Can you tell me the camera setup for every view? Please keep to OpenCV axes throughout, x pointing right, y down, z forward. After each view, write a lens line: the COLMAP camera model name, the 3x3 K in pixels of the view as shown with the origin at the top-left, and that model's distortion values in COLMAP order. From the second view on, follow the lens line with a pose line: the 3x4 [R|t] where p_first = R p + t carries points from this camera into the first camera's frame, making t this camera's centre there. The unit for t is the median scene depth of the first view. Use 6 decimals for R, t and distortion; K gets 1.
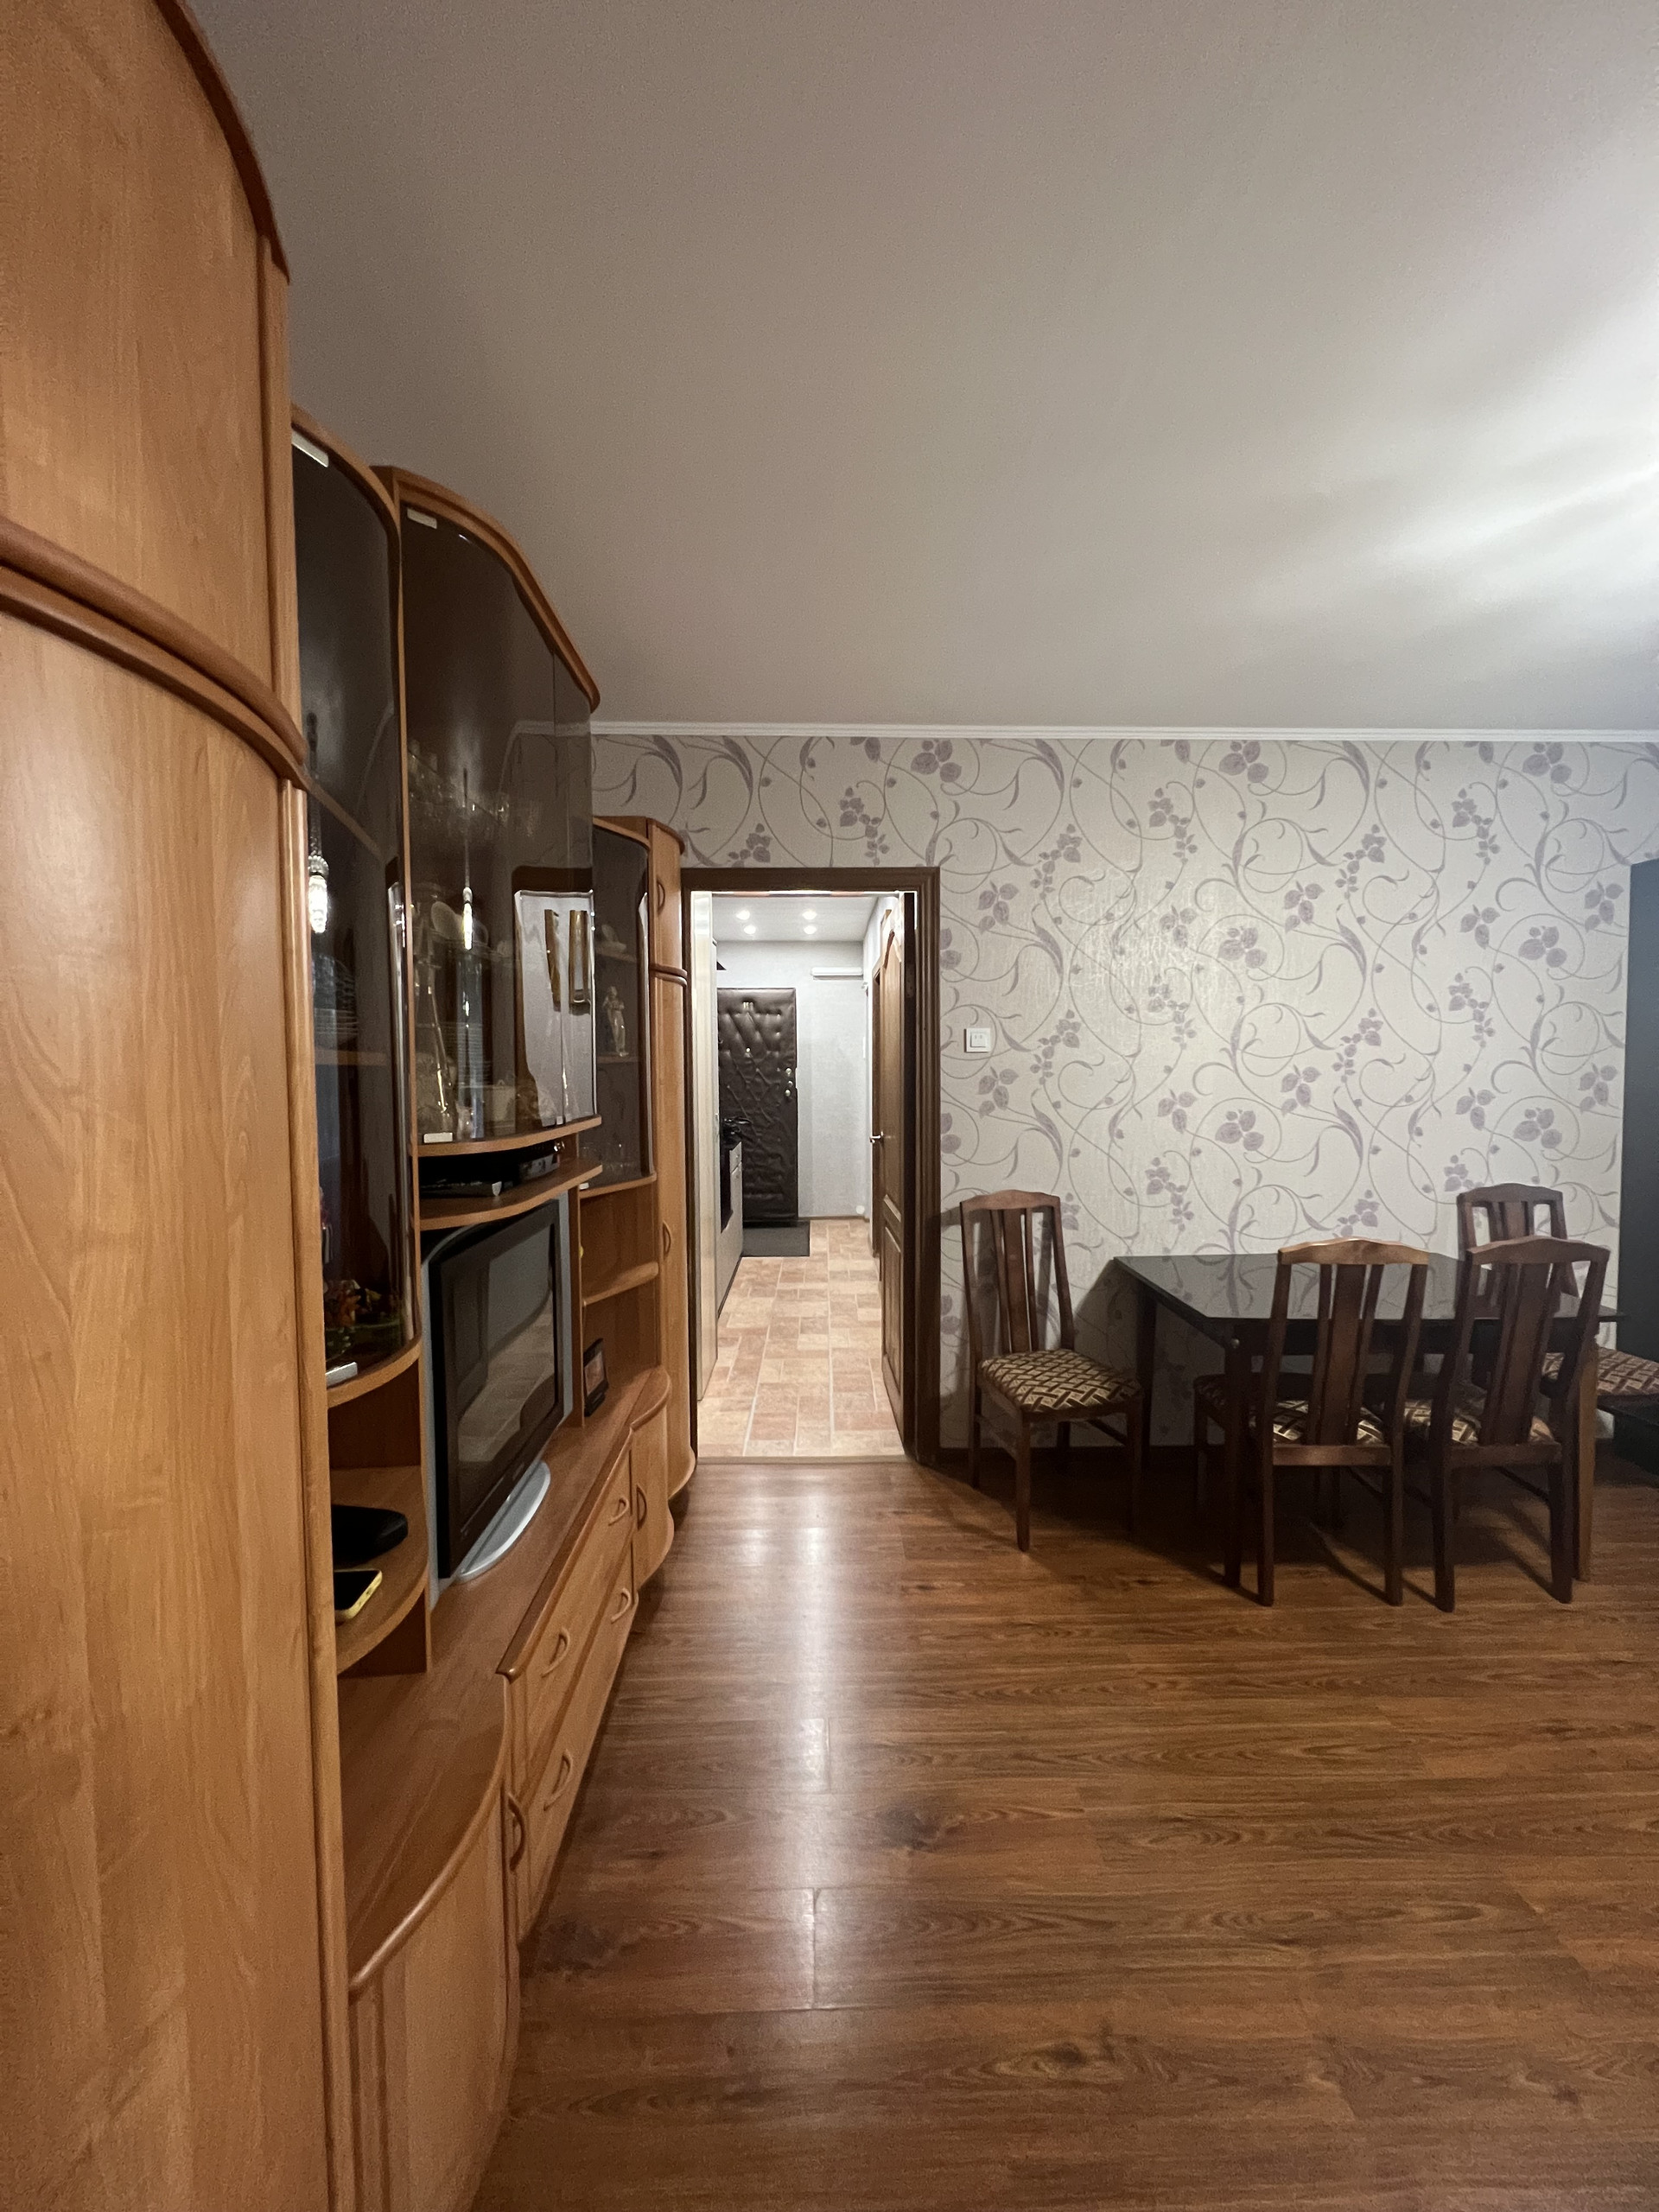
lens RADIAL K [[880.3, 0, 836.1], [0, 880.3, 1102.1], [0, 0, 1]] dist [-0.000666, 0.000585]
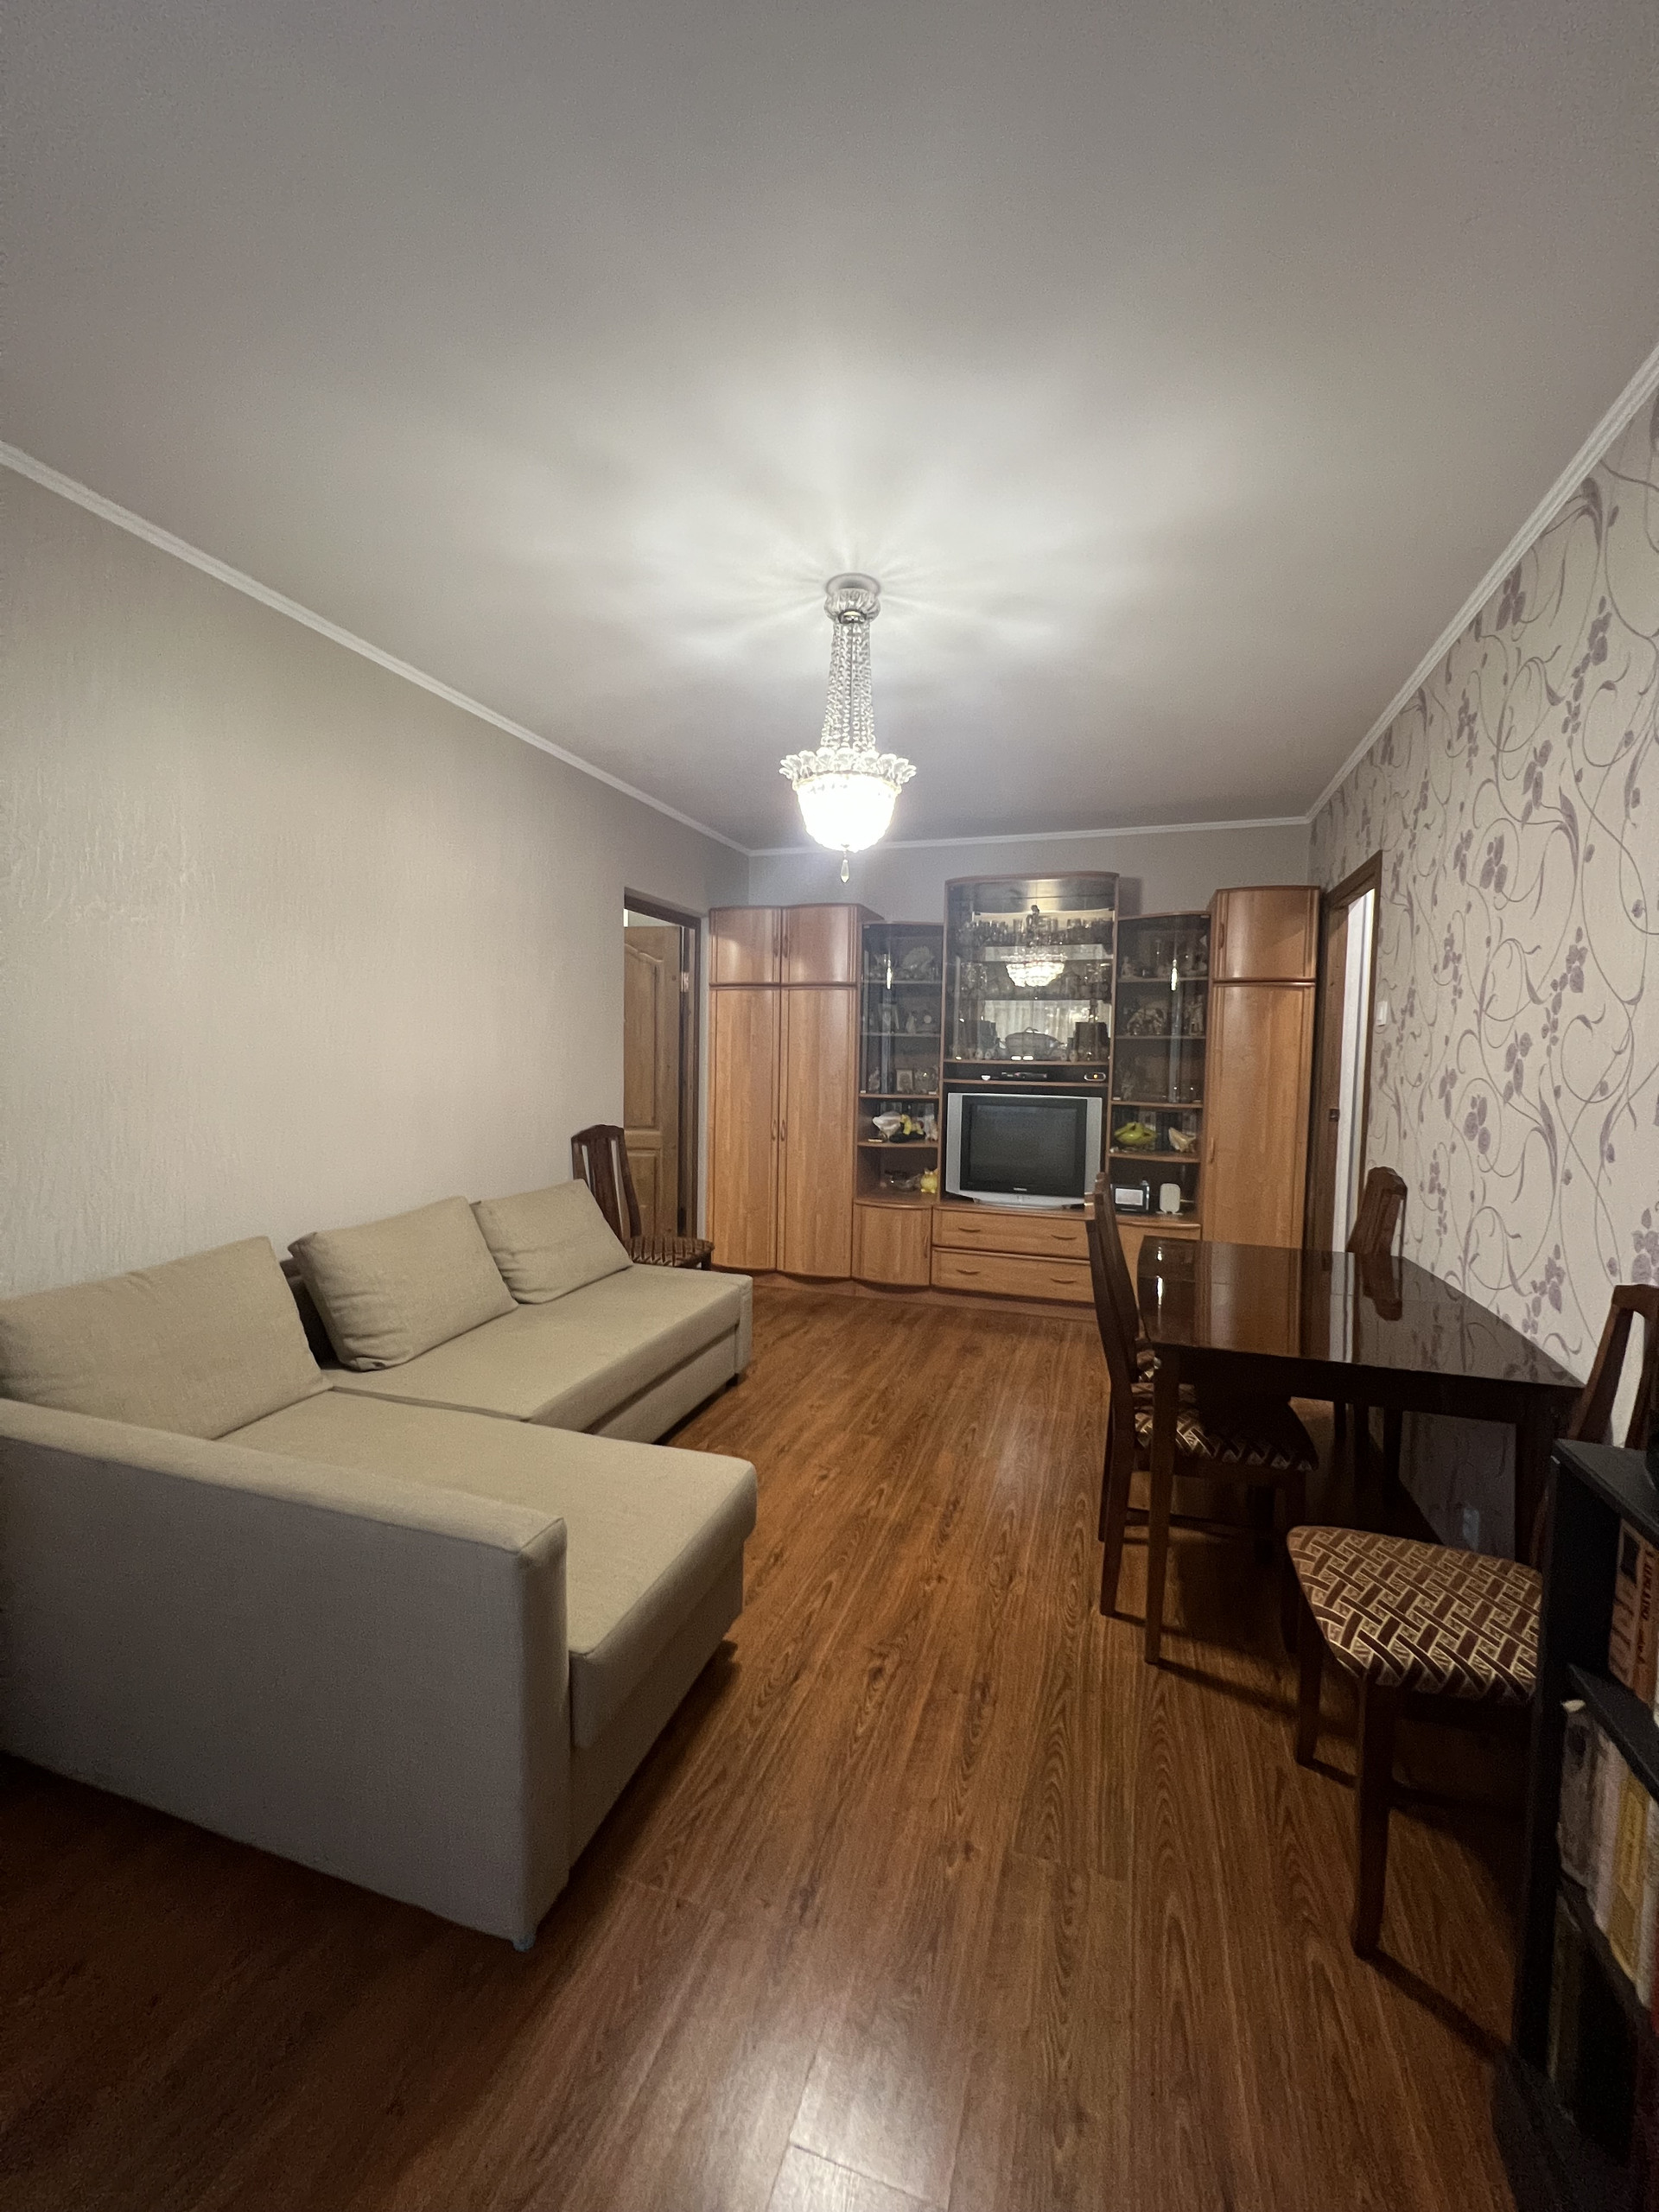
lens RADIAL K [[879.3, 0, 829.5], [0, 879.3, 1106.0], [0, 0, 1]] dist [-0.002416, -0.000065]
pose [[-0.334818, 0.054713, -0.940693, 1.319899], [-0.058532, 0.995177, 0.078715, -0.007825], [0.940463, 0.081416, -0.330001, 0.744452]]
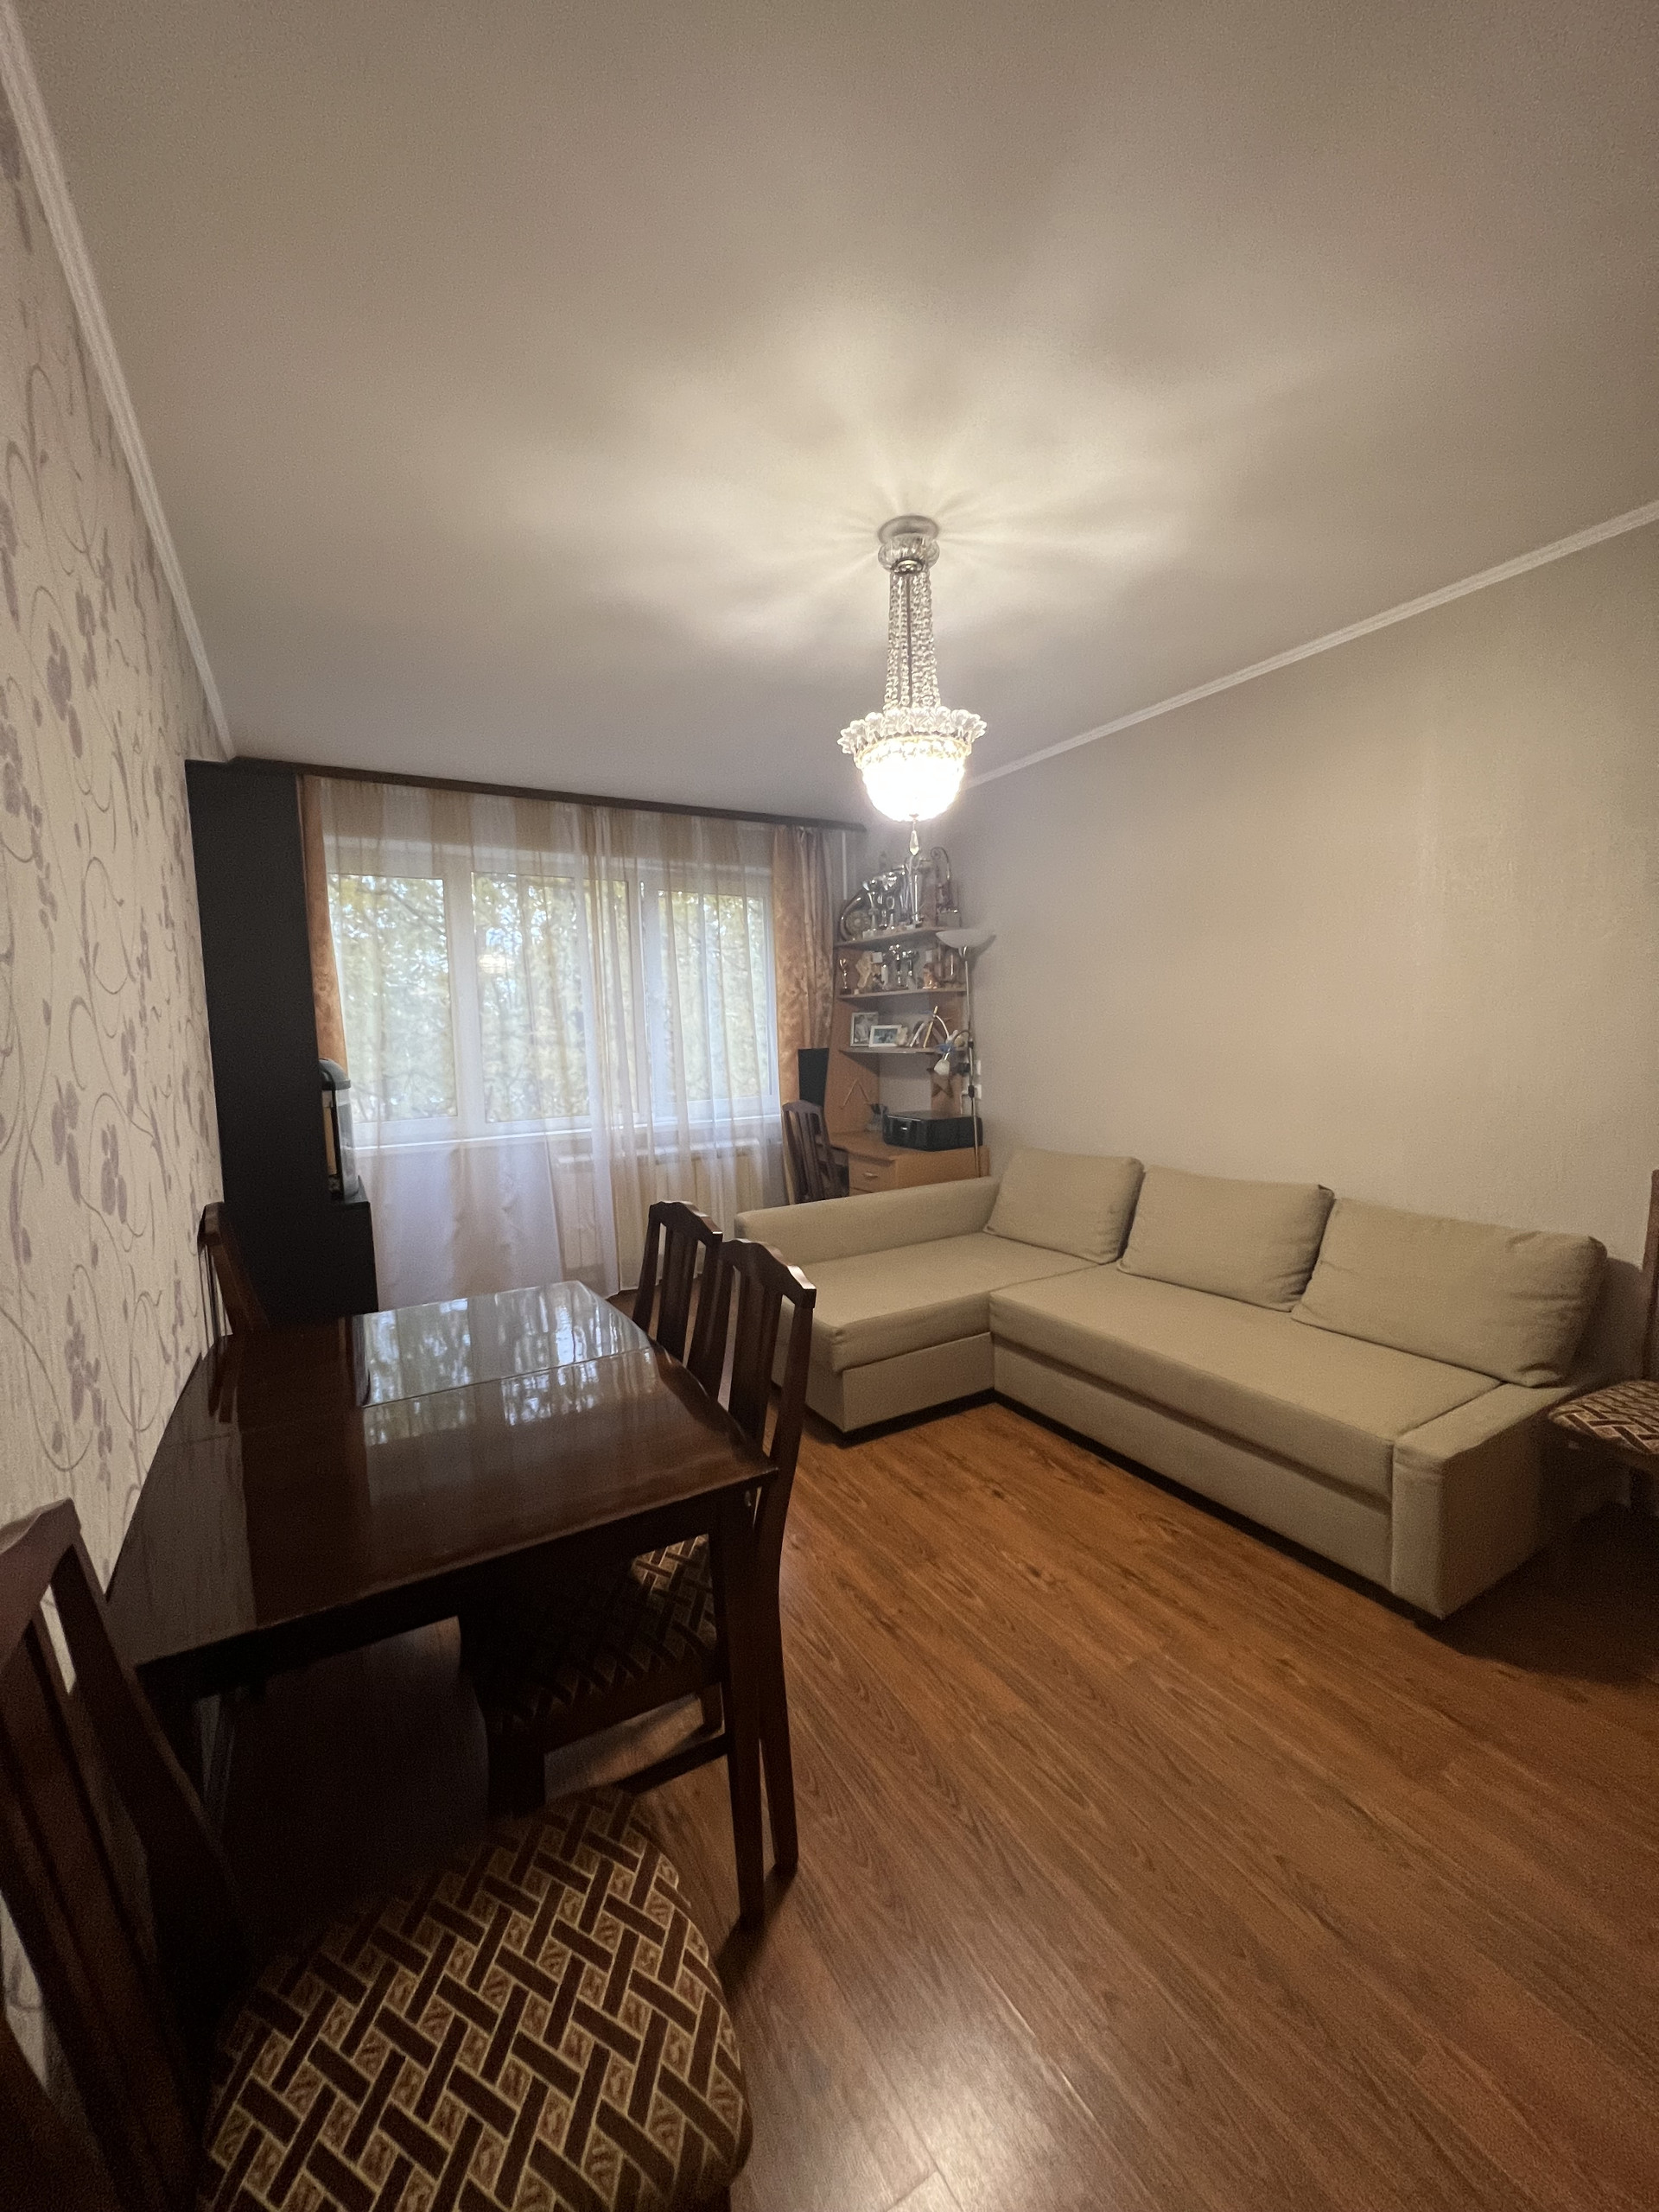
lens RADIAL K [[879.3, 0, 829.5], [0, 879.3, 1106.0], [0, 0, 1]] dist [-0.002416, -0.000065]
pose [[-0.487947, -0.057632, 0.870968, -0.025593], [0.067568, 0.992330, 0.103516, -0.017345], [-0.870254, 0.109360, -0.480311, 0.917569]]
